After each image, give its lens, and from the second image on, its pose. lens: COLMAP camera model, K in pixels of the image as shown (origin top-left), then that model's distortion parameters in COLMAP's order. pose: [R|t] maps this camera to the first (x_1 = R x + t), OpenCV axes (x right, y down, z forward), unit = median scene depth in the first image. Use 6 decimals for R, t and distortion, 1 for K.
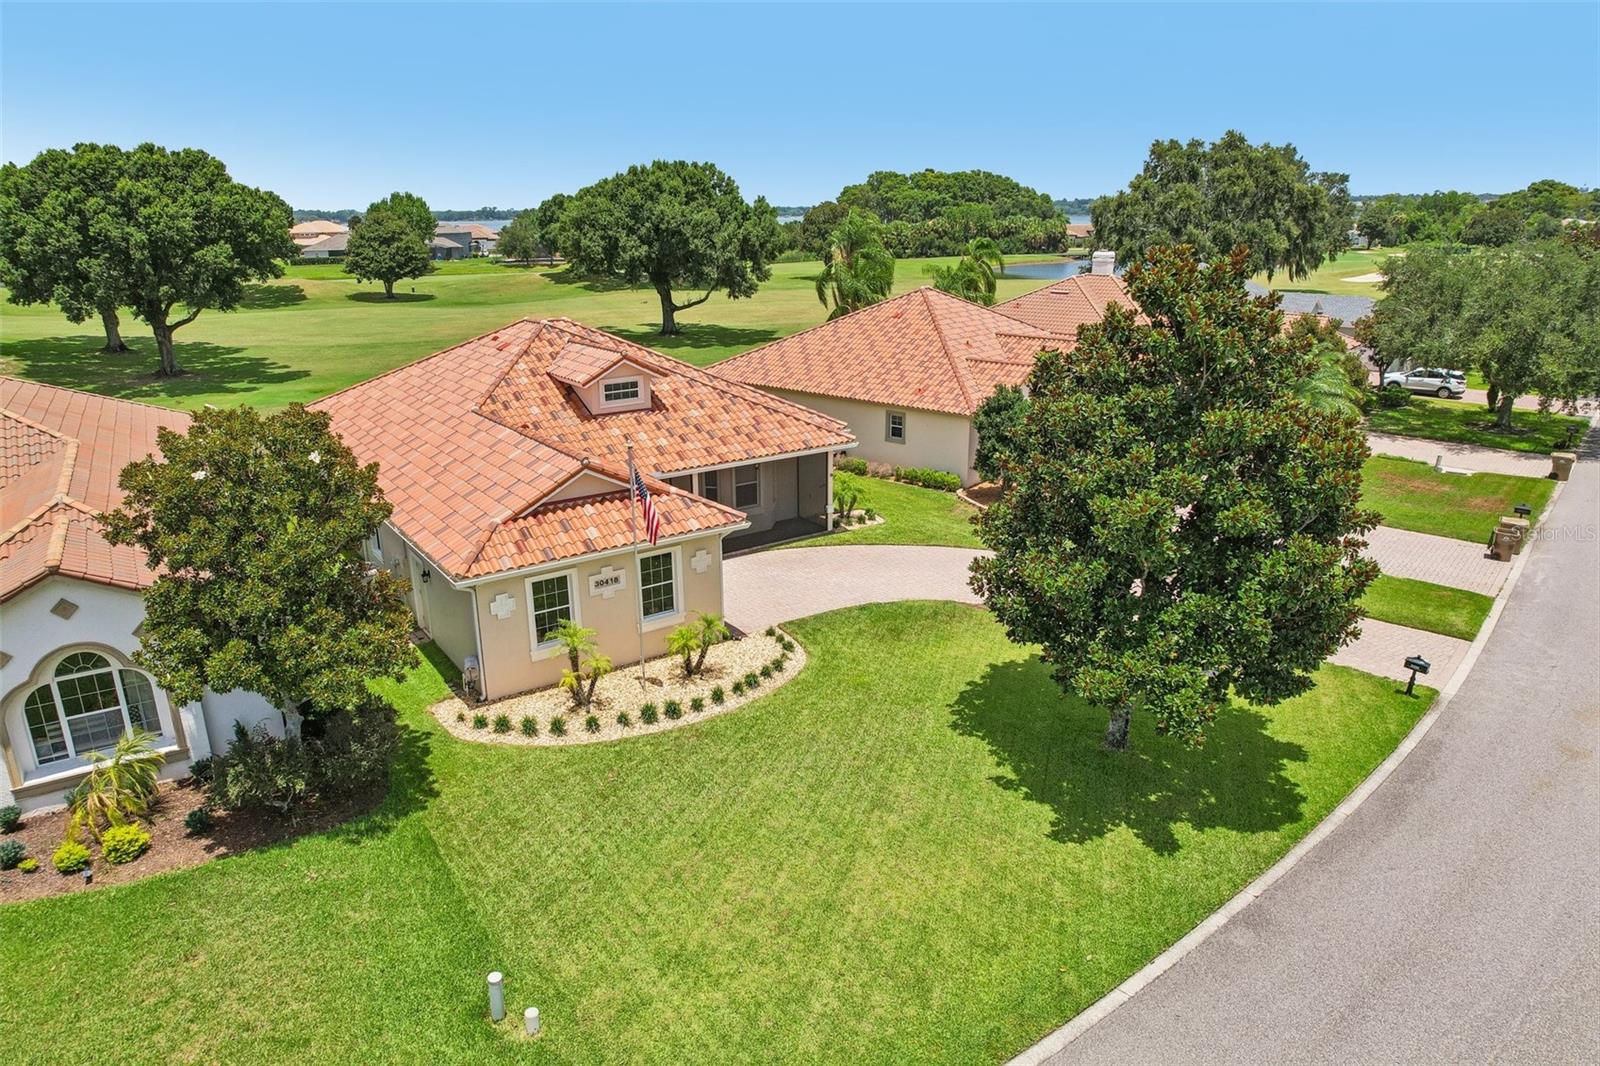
lens RADIAL K [[1028.1, 0, 808.6], [0, 1028.1, 533.1], [0, 0, 1]] dist [-0.076774, 0.068423]
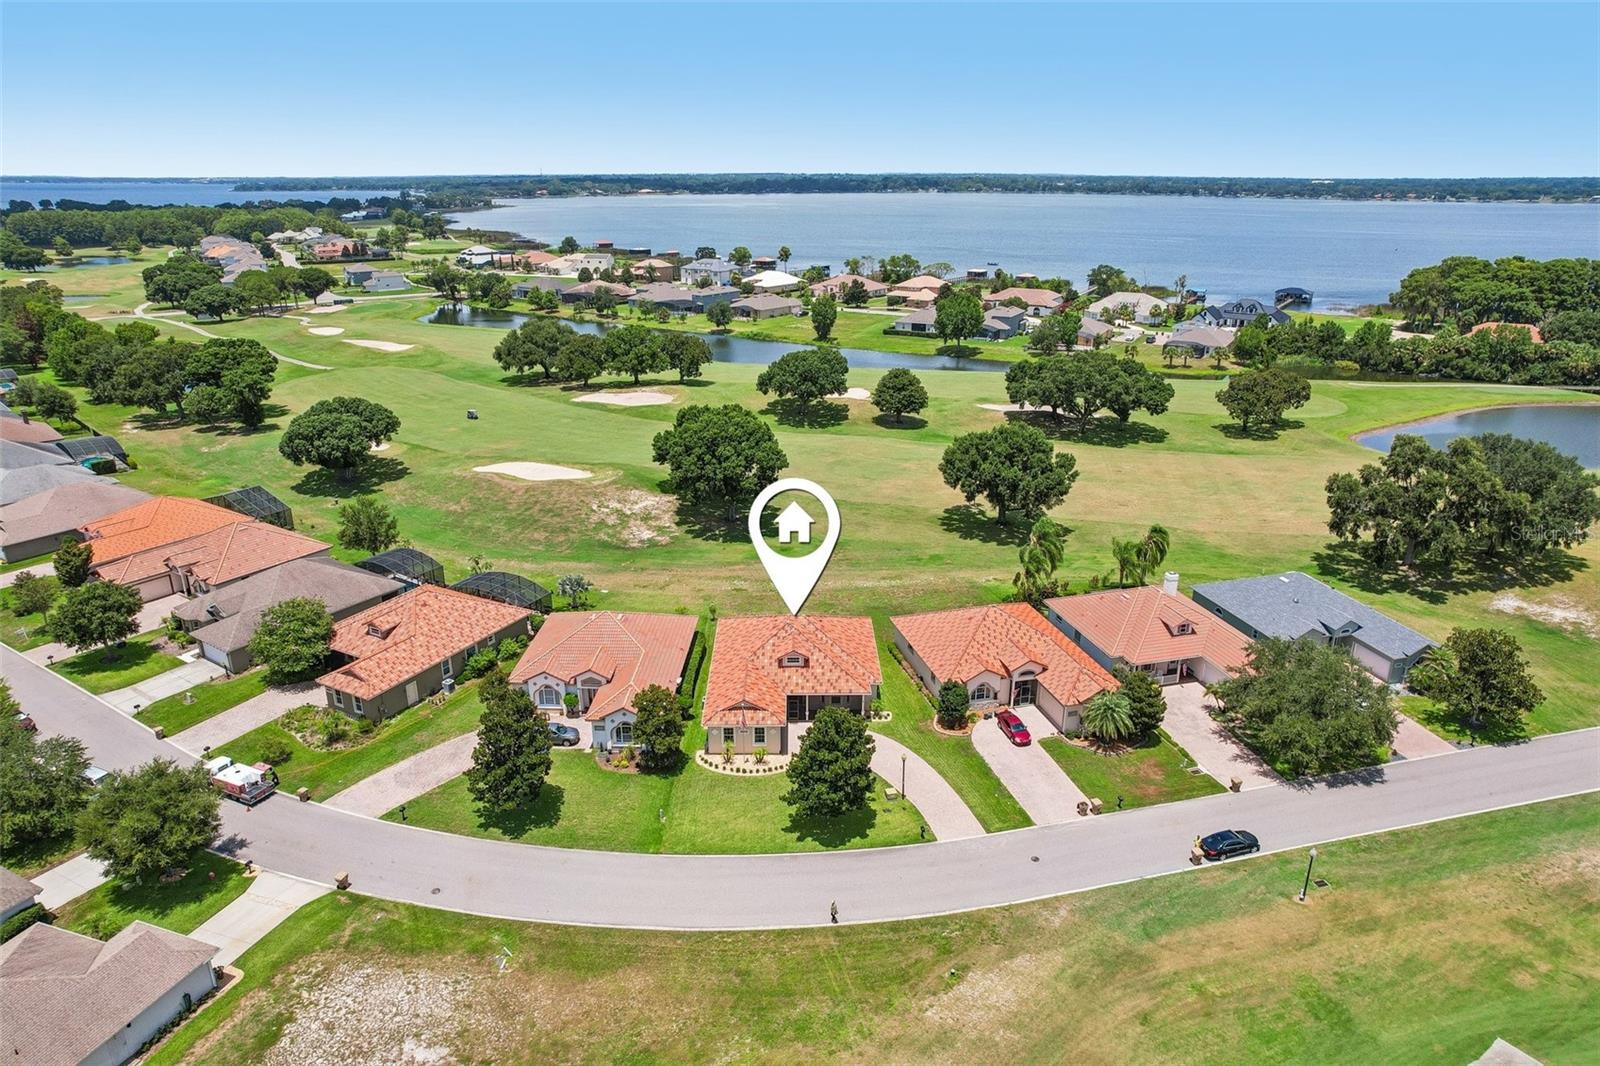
lens RADIAL K [[1028.1, 0, 808.6], [0, 1028.1, 533.1], [0, 0, 1]] dist [-0.076774, 0.068423]
pose [[0.824161, 0.199725, -0.529970, 1.520378], [-0.181075, 0.979563, 0.087568, -0.855844], [0.536629, 0.023794, 0.843483, -1.692507]]
